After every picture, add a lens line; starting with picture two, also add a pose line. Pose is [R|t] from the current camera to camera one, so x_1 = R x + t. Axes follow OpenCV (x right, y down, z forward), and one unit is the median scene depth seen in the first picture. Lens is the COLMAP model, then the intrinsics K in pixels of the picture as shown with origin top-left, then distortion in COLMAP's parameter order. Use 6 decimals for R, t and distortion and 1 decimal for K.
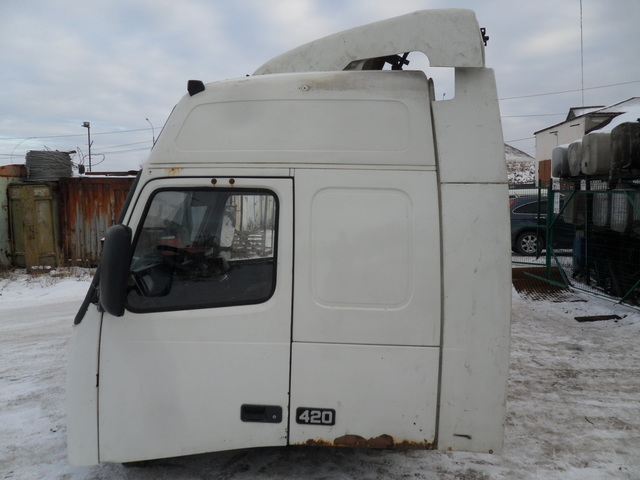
lens RADIAL K [[521.1, 0, 319.3], [0, 521.1, 239.4], [0, 0, 1]] dist [0.006298, -0.047279]
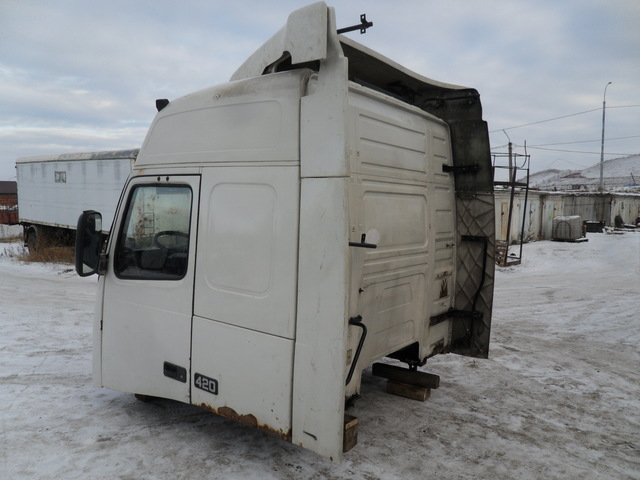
lens RADIAL K [[521.1, 0, 318.8], [0, 521.1, 239.8], [0, 0, 1]] dist [0.006298, -0.047279]
pose [[0.826119, 0.054721, -0.560833, 0.811909], [-0.062120, 0.998051, 0.005876, 0.003277], [0.560062, 0.029984, 0.827908, 0.183232]]
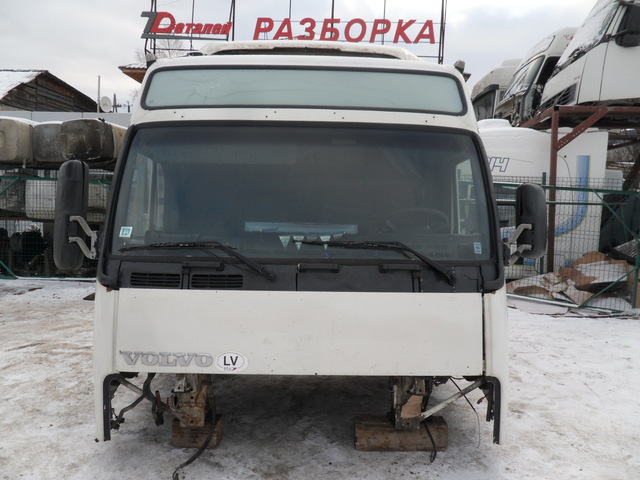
lens RADIAL K [[521.1, 0, 319.9], [0, 521.1, 239.2], [0, 0, 1]] dist [0.006298, -0.047279]
pose [[-0.036357, -0.048935, 0.998140, -1.428882], [0.055103, 0.997183, 0.050895, 0.011521], [-0.997819, 0.056851, -0.033559, 1.394857]]
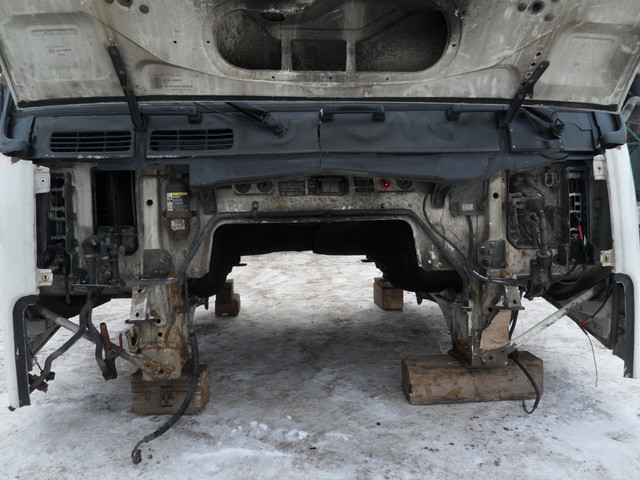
lens RADIAL K [[521.1, 0, 320.1], [0, 521.1, 240.7], [0, 0, 1]] dist [0.006298, -0.047279]
pose [[-0.088580, -0.057207, 0.994425, -1.089915], [0.091801, 0.993632, 0.065338, 0.211233], [-0.991830, 0.097076, -0.082765, 1.468749]]
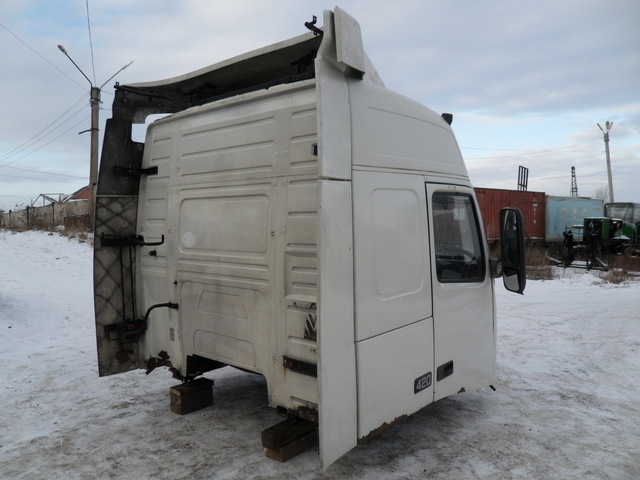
lens RADIAL K [[521.1, 0, 320.8], [0, 521.1, 239.0], [0, 0, 1]] dist [0.006298, -0.047279]
pose [[-0.656590, 0.034044, -0.753479, 1.031379], [-0.046460, 0.995258, 0.085454, -0.135082], [0.752816, 0.091115, -0.651895, 2.381044]]
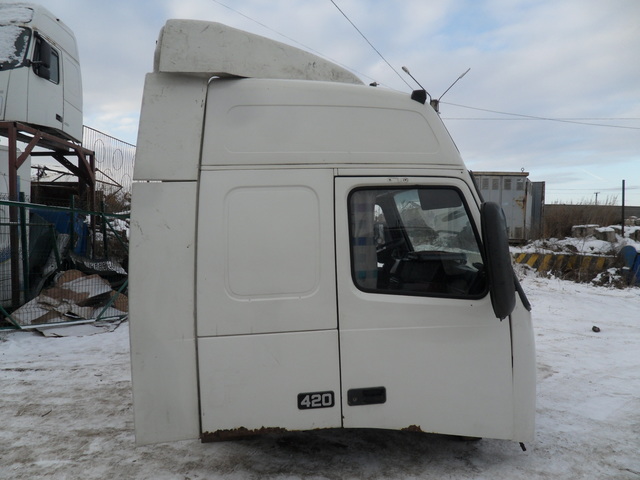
lens RADIAL K [[521.1, 0, 319.5], [0, 521.1, 236.8], [0, 0, 1]] dist [0.006298, -0.047279]
pose [[-0.992152, 0.008301, -0.124761, 0.129193], [-0.002975, 0.995944, 0.089923, -0.146493], [0.125001, 0.089588, -0.988104, 2.827583]]
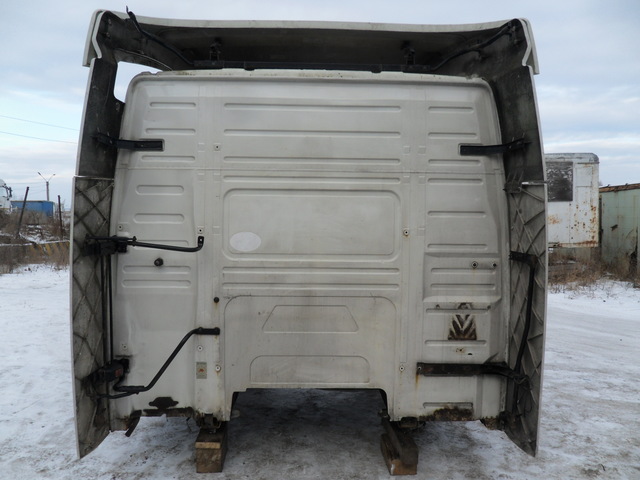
lens RADIAL K [[521.1, 0, 320.7], [0, 521.1, 240.0], [0, 0, 1]] dist [0.006298, -0.047279]
pose [[0.046837, 0.057982, -0.997218, 1.283782], [-0.082482, 0.995129, 0.053987, -0.075554], [0.995491, 0.079724, 0.051391, 1.342288]]
